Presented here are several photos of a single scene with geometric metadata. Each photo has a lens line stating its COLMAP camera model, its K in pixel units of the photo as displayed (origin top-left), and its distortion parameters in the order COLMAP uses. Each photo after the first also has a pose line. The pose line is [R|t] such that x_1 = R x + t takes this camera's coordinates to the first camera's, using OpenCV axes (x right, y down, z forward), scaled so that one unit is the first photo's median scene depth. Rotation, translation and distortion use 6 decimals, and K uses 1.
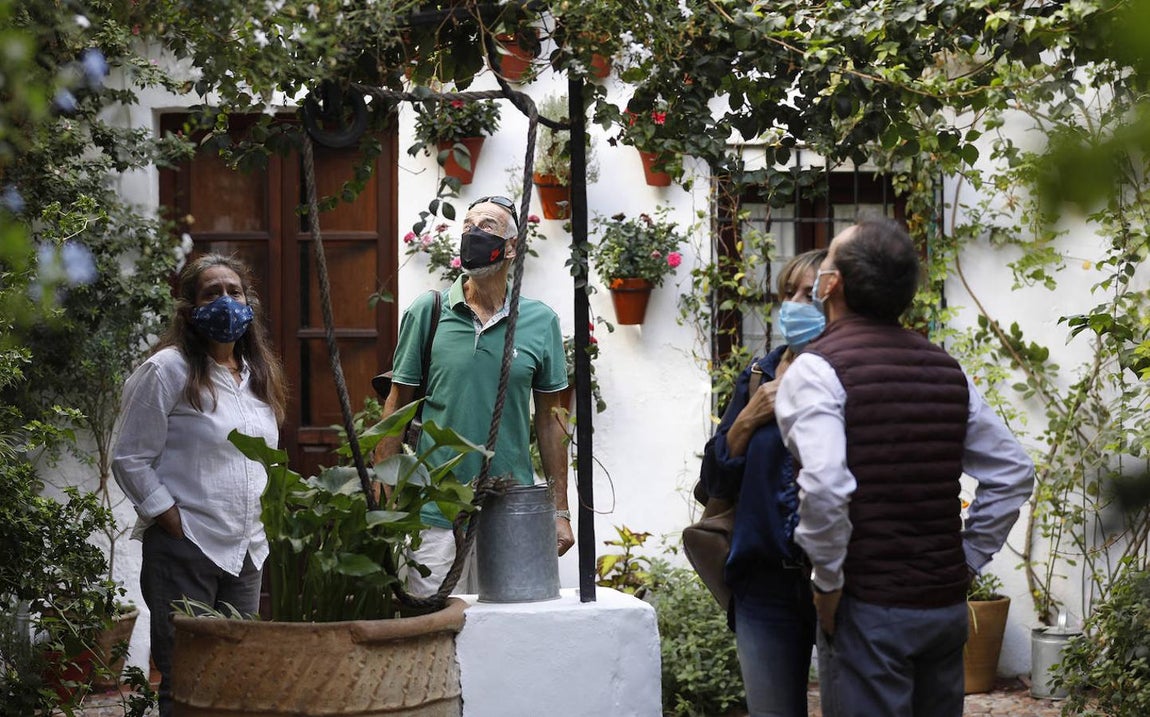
lens RADIAL K [[3033.5, 0, 563.0], [0, 3033.5, 330.2], [0, 0, 1]] dist [-0.007898, 0.000000]
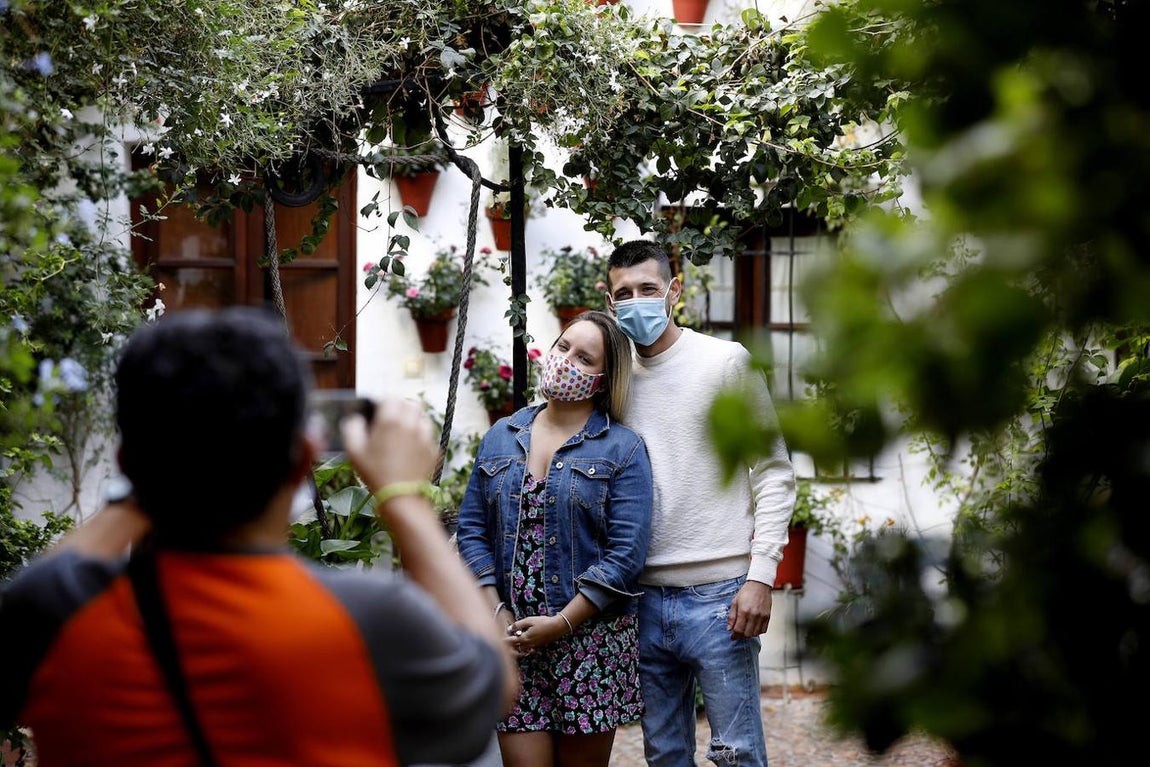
lens RADIAL K [[3024.0, 0, 578.2], [0, 3024.0, 381.7], [0, 0, 1]] dist [0.012730, 0.000000]
pose [[0.999843, 0.006747, 0.016381, 0.005658], [-0.007050, 0.999804, 0.018489, -0.010827], [-0.016253, -0.018602, 0.999695, -0.053980]]
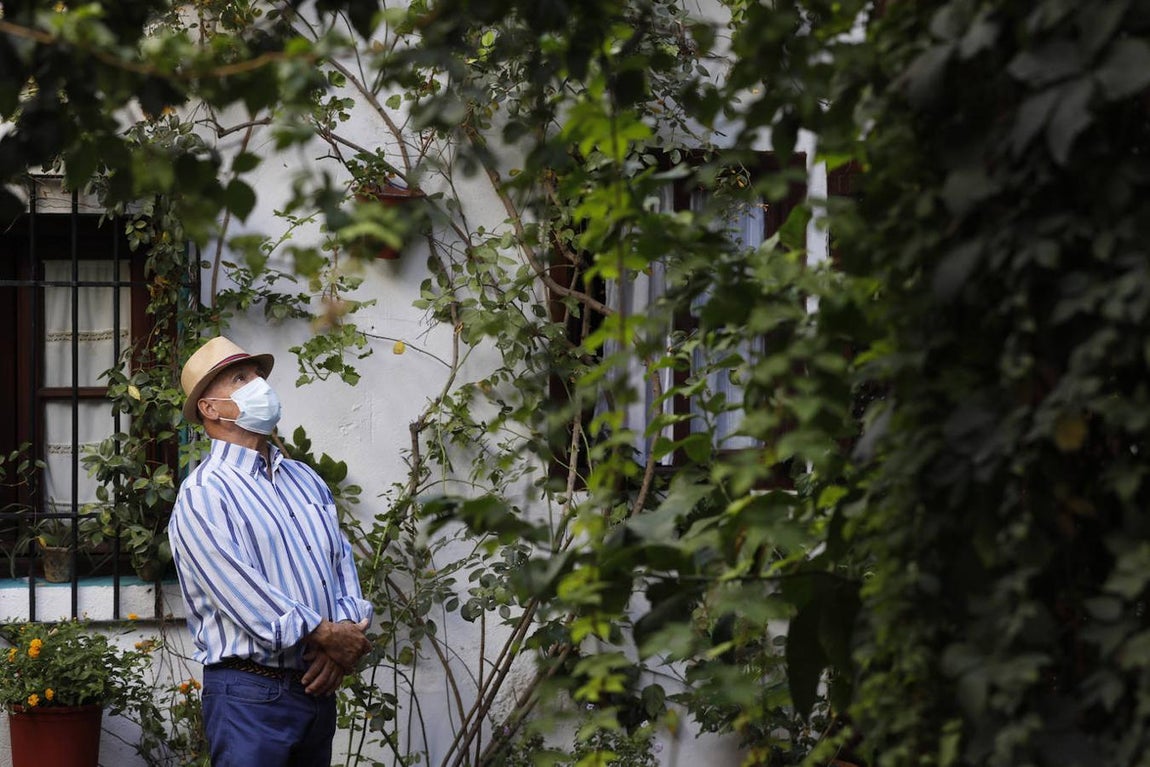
lens RADIAL K [[3024.0, 0, 604.0], [0, 3024.0, 349.6], [0, 0, 1]] dist [0.012730, 0.000000]
pose [[0.967762, 0.001904, 0.251860, 0.040424], [-0.000958, 0.999992, -0.003877, -0.019048], [-0.251866, 0.003510, 0.967756, 0.304481]]
